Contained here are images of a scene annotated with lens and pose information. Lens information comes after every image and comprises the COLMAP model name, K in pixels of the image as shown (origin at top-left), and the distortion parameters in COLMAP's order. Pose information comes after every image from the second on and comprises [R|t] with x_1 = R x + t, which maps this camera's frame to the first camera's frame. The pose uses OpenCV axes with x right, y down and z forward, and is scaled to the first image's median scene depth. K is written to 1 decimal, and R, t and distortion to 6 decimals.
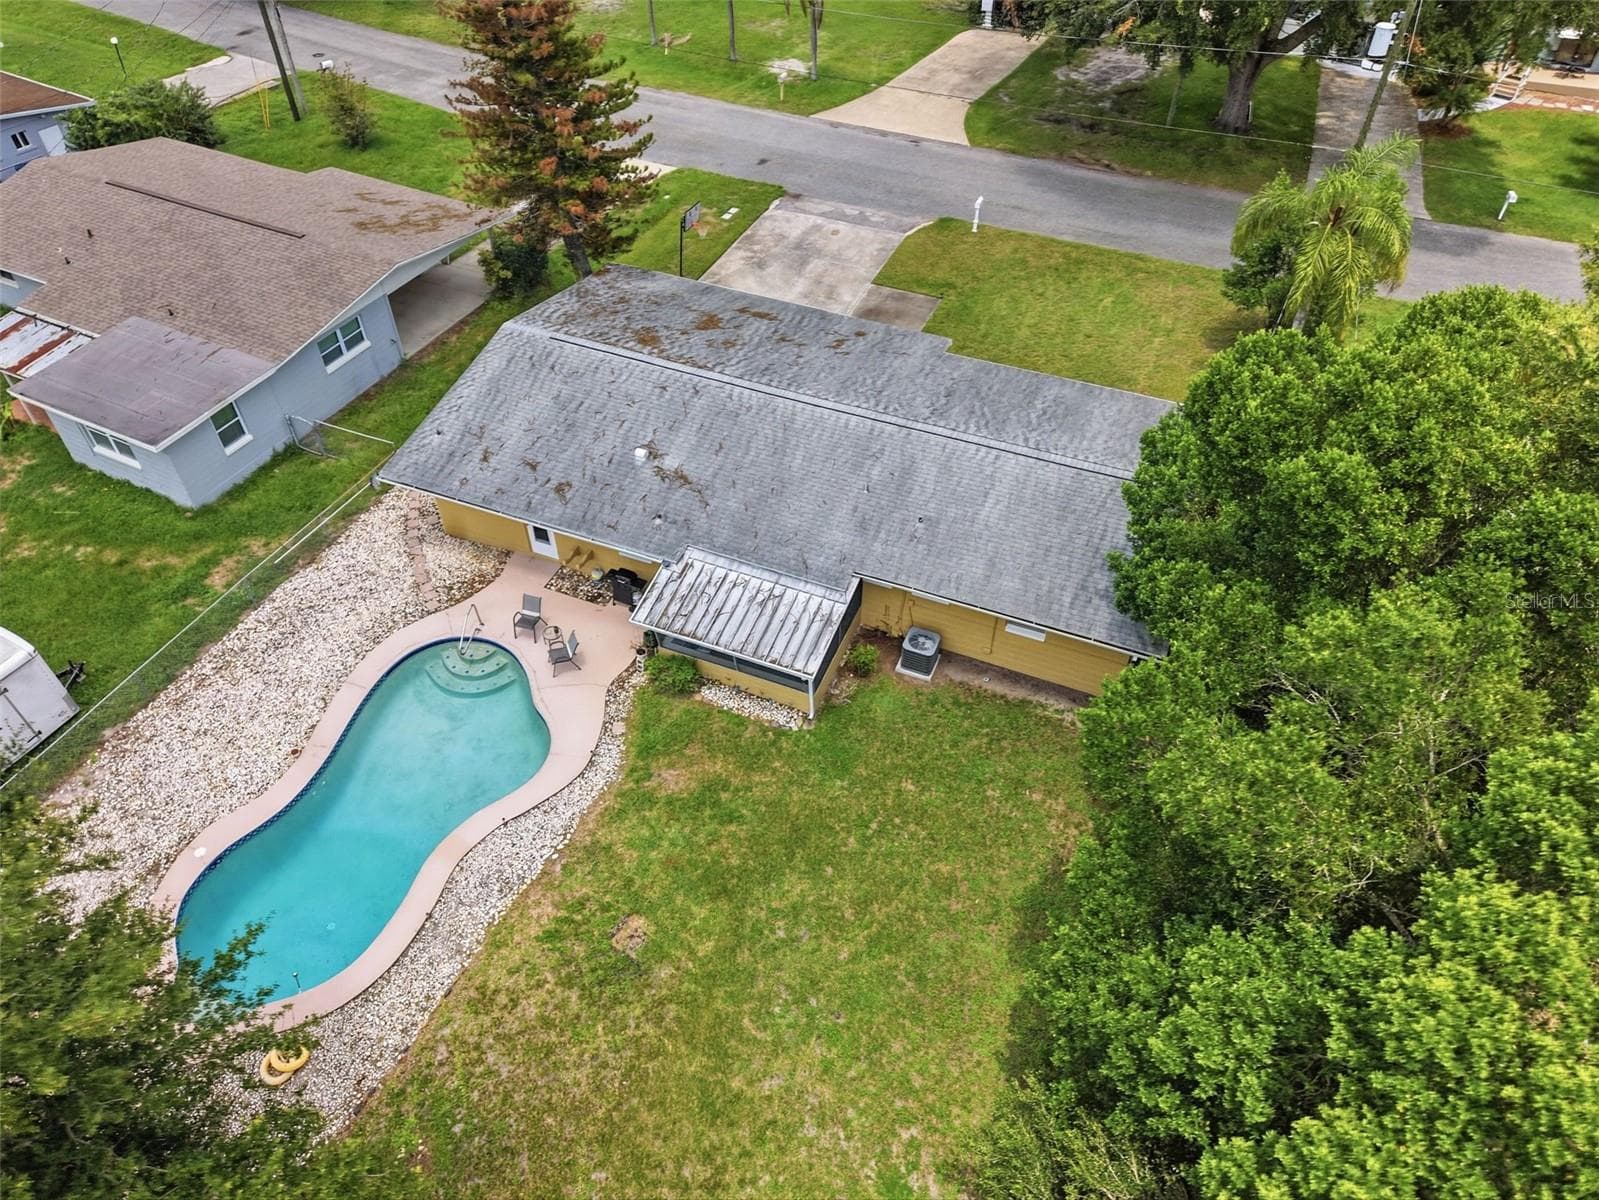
lens RADIAL K [[1071.8, 0, 798.4], [0, 1071.8, 595.2], [0, 0, 1]] dist [0.044699, -0.049102]
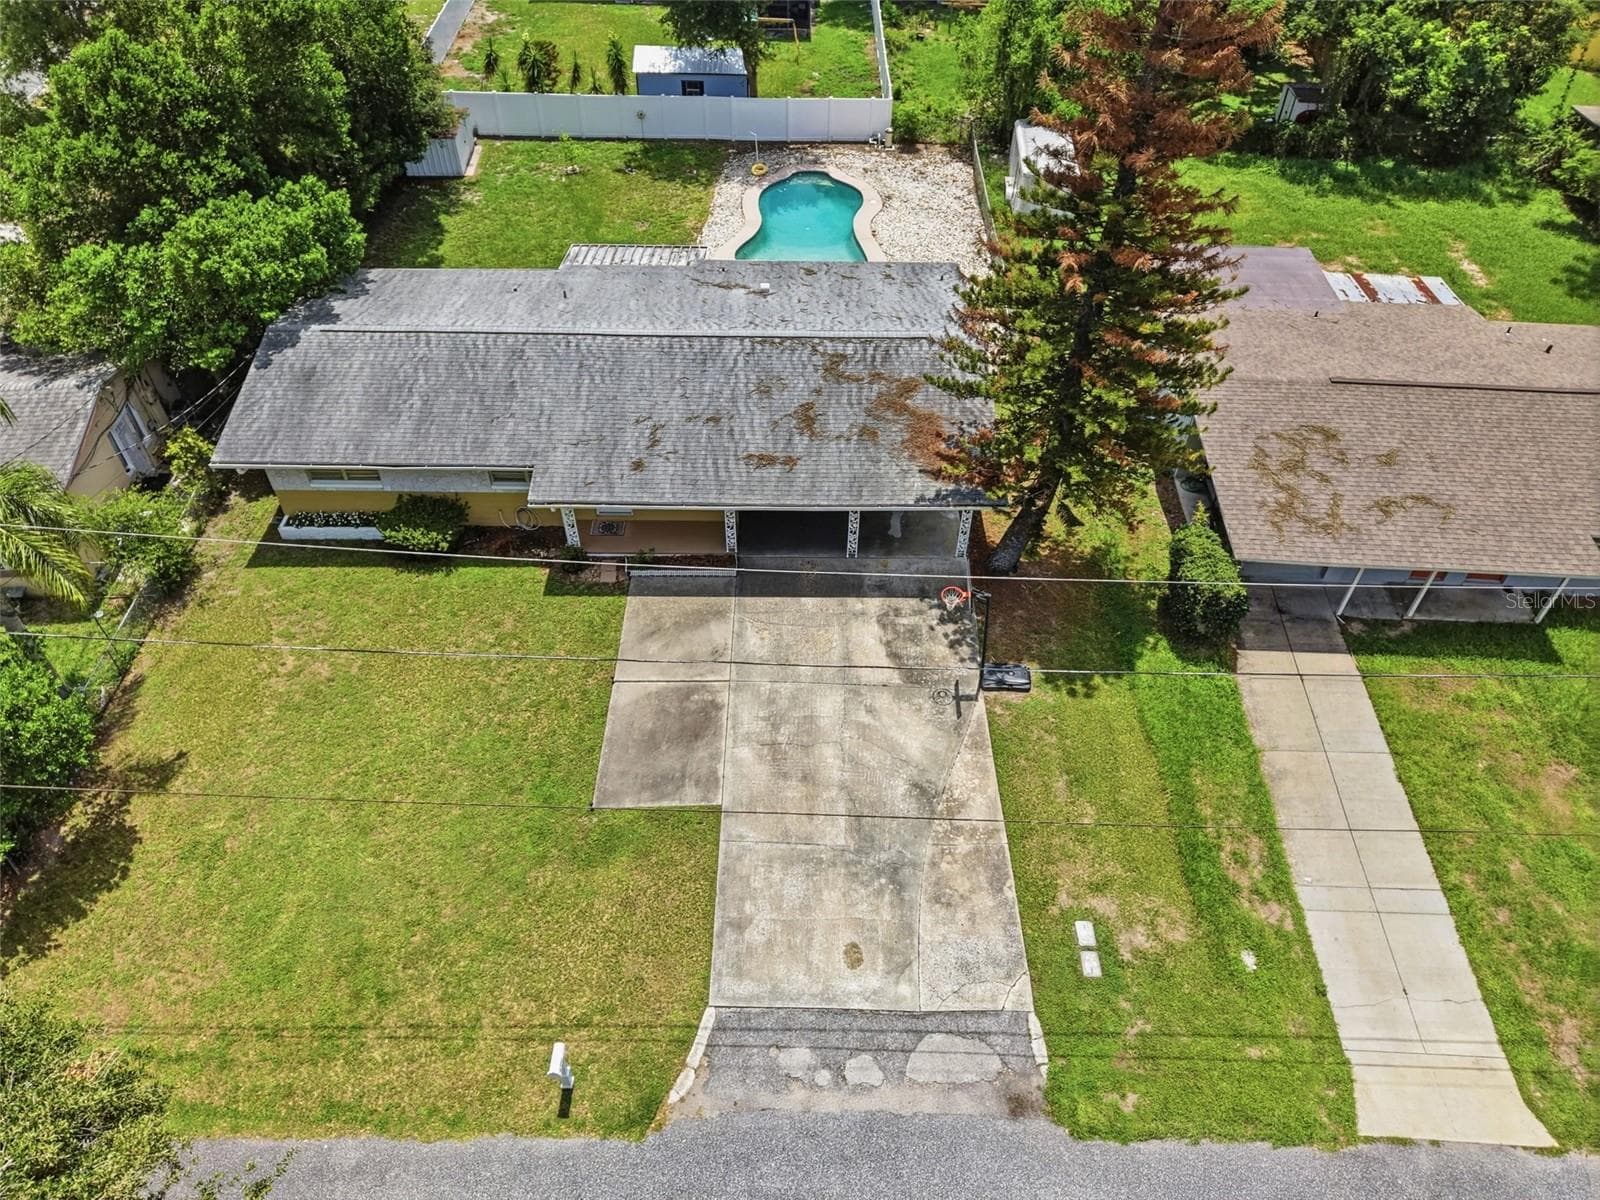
lens RADIAL K [[1072.5, 0, 798.9], [0, 1072.5, 595.2], [0, 0, 1]] dist [0.044699, -0.049102]
pose [[-0.924101, 0.253704, -0.285782, 0.197234], [-0.283767, 0.045324, 0.957822, -1.026106], [0.255955, 0.966220, 0.030109, 1.060158]]
